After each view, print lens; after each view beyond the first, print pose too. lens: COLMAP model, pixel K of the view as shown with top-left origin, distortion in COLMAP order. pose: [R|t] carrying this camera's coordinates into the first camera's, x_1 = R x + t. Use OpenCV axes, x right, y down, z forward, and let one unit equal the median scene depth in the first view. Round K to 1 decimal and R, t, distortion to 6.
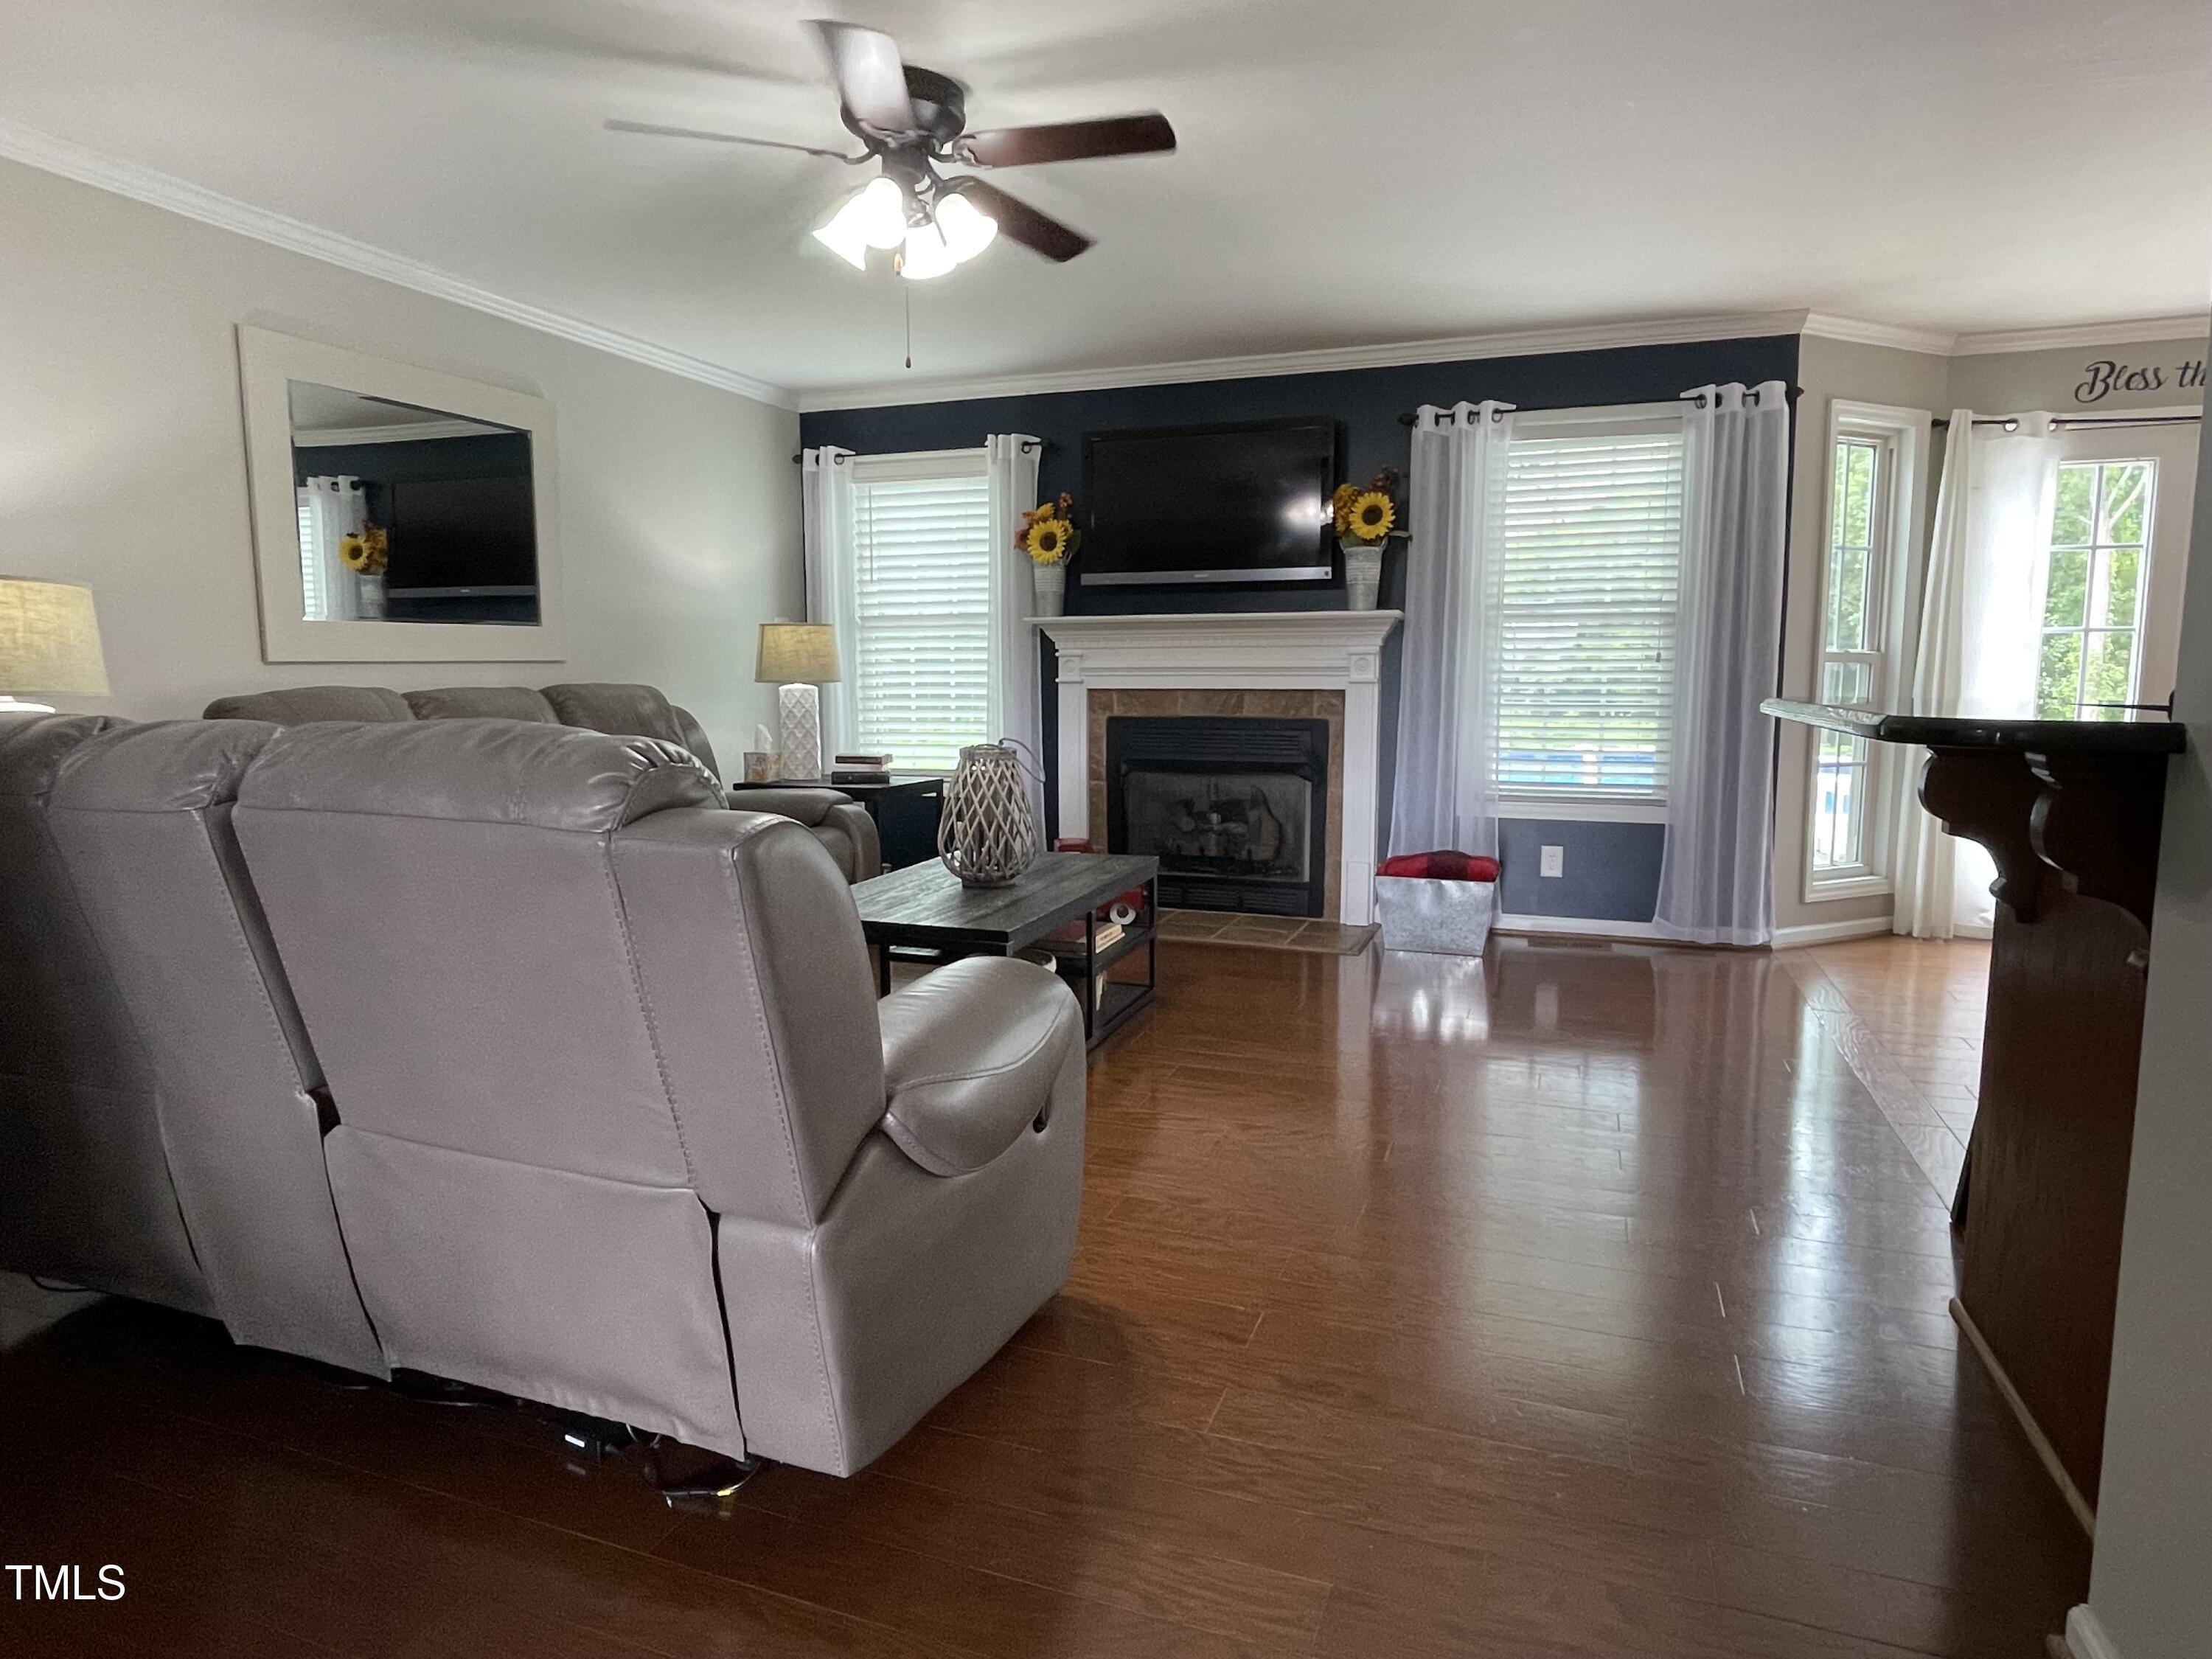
lens RADIAL K [[1290.3, 0, 1098.6], [0, 1290.3, 823.0], [0, 0, 1]] dist [-0.004797, -0.003833]
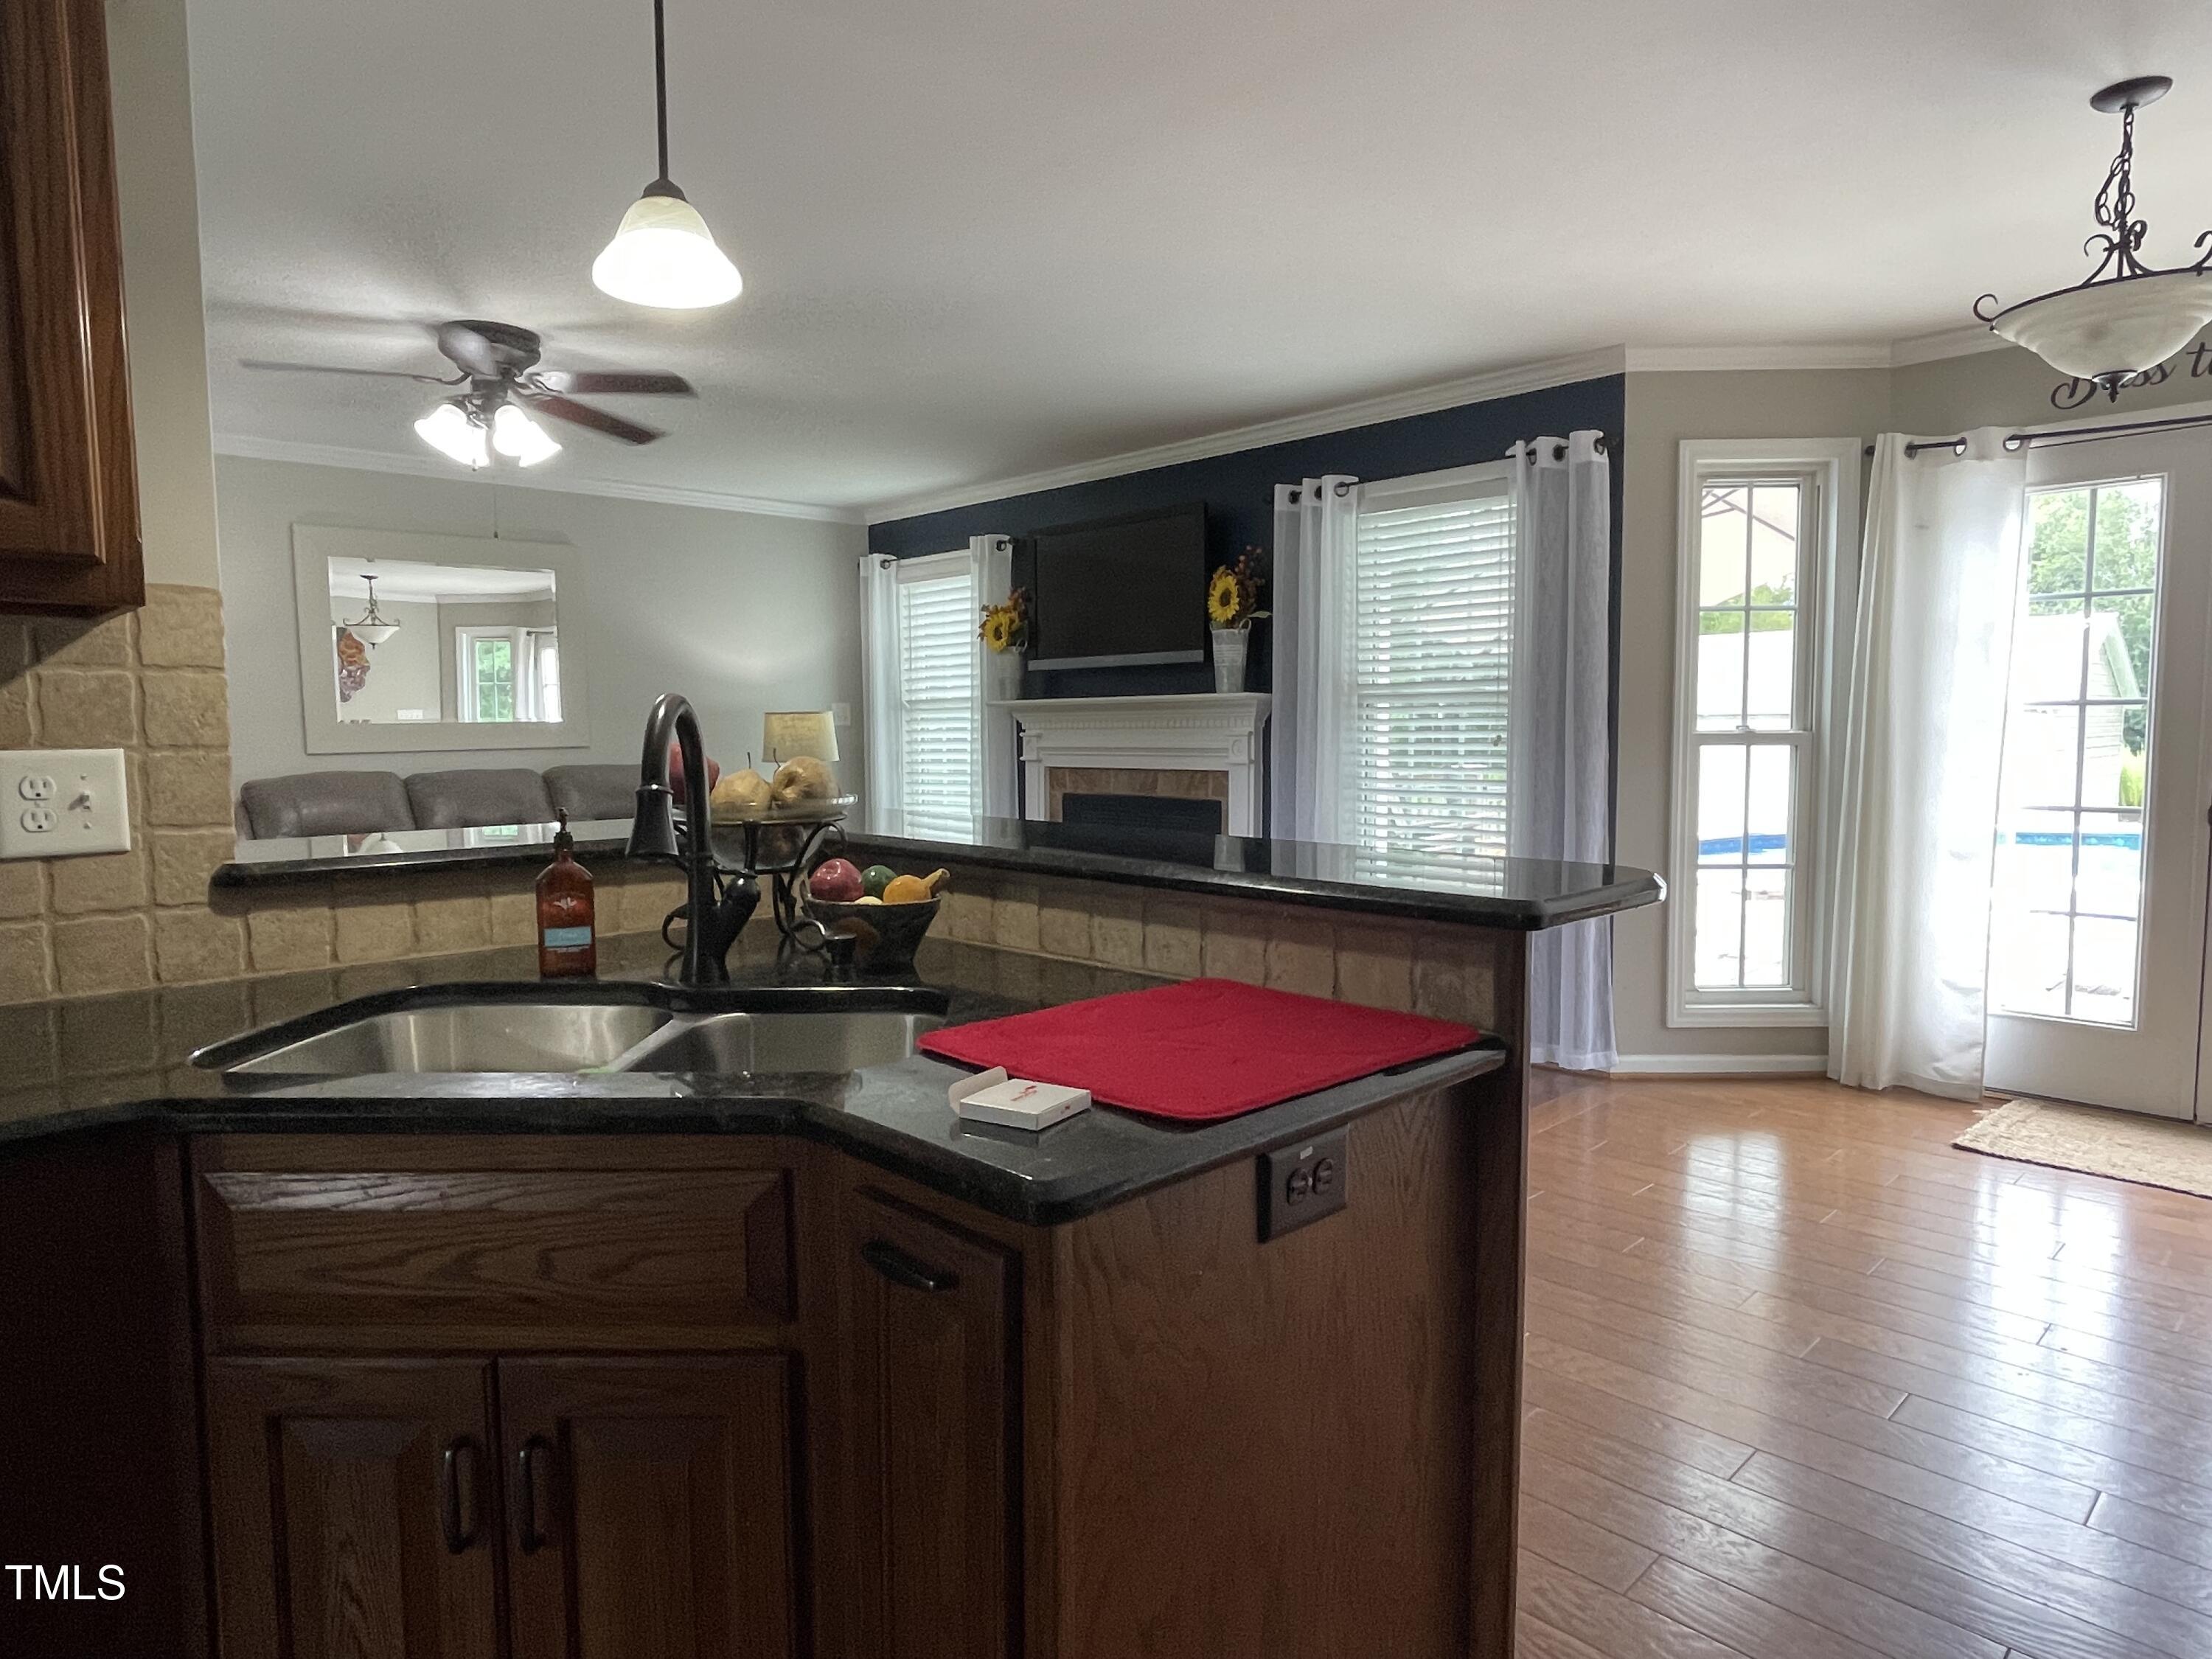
lens RADIAL K [[1311.7, 0, 1107.2], [0, 1311.7, 835.9], [0, 0, 1]] dist [-0.000885, -0.005582]
pose [[0.900853, 0.029501, -0.433121, 0.576760], [-0.042982, 0.998847, -0.021364, -0.029600], [0.431991, 0.037862, 0.901083, 0.053794]]
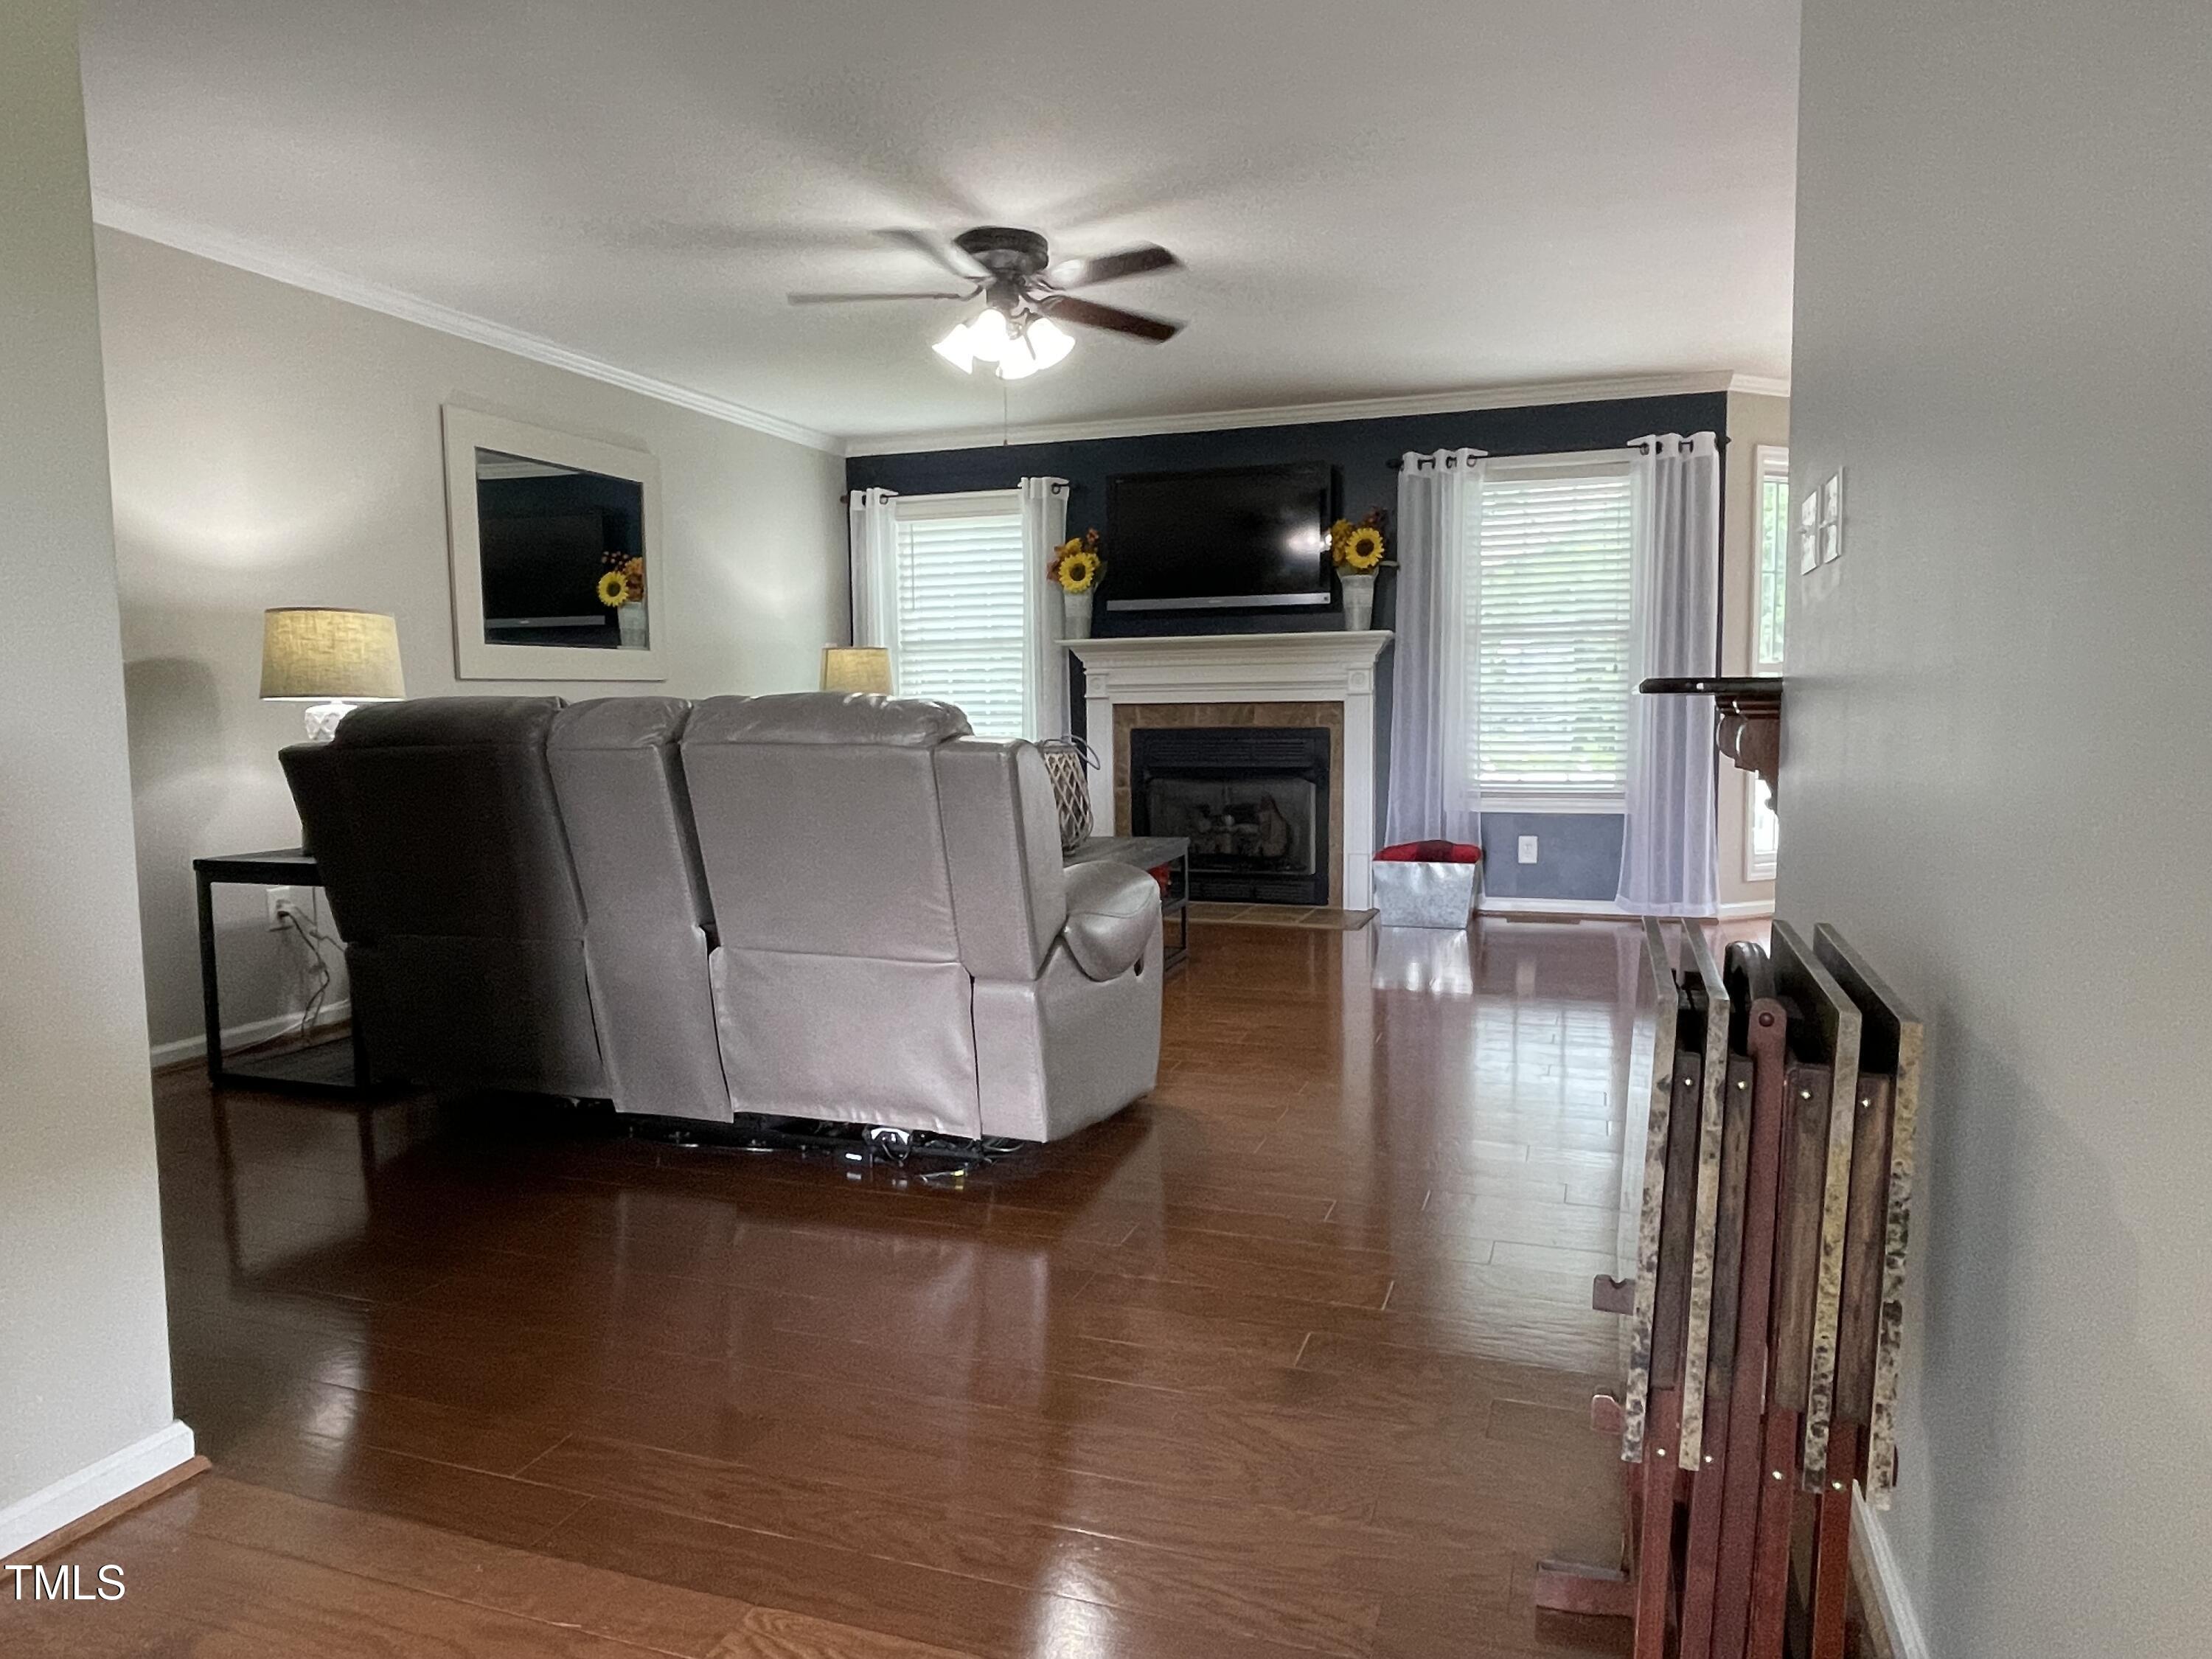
lens RADIAL K [[1407.4, 0, 1107.6], [0, 1407.4, 834.3], [0, 0, 1]] dist [-0.006306, 0.005531]
pose [[0.999781, -0.011614, 0.017428, -0.040421], [0.012052, 0.999608, -0.025253, 0.044040], [-0.017128, 0.025458, 0.999529, -0.235936]]
